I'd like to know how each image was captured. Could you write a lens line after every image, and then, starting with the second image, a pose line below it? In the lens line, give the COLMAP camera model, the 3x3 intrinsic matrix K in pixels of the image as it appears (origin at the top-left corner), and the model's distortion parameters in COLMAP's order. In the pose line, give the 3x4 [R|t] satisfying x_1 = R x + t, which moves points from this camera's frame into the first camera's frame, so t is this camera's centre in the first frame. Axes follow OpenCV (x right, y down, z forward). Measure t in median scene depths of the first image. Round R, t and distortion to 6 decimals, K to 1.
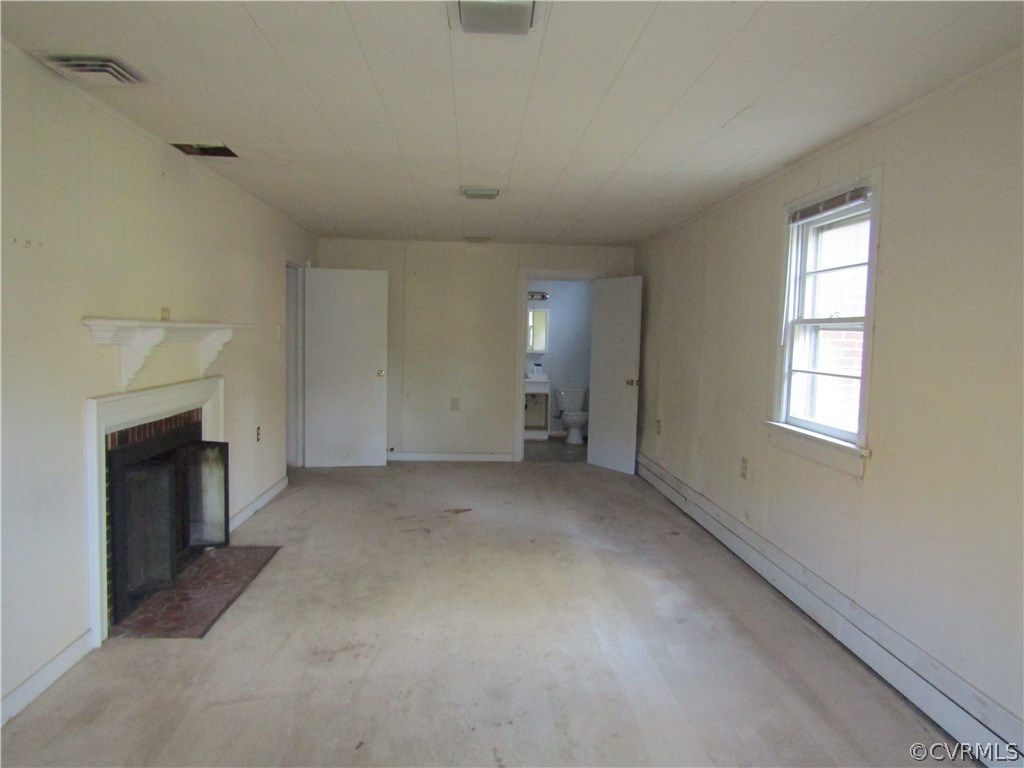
lens RADIAL K [[732.7, 0, 512.0], [0, 732.7, 384.0], [0, 0, 1]] dist [-0.001564, -0.002370]
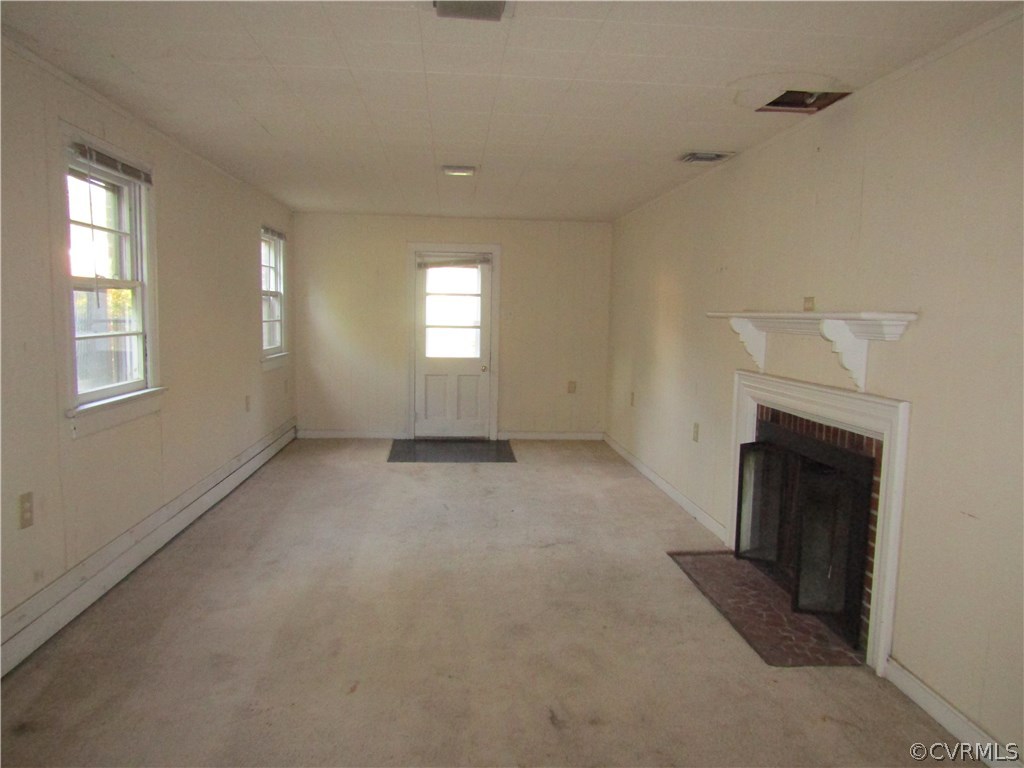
lens RADIAL K [[732.7, 0, 512.0], [0, 732.7, 384.0], [0, 0, 1]] dist [-0.001564, -0.002370]
pose [[-0.998715, -0.041424, -0.029197, -0.080537], [-0.045757, 0.984707, 0.168105, -0.130452], [0.021787, 0.169225, -0.985337, 1.859361]]
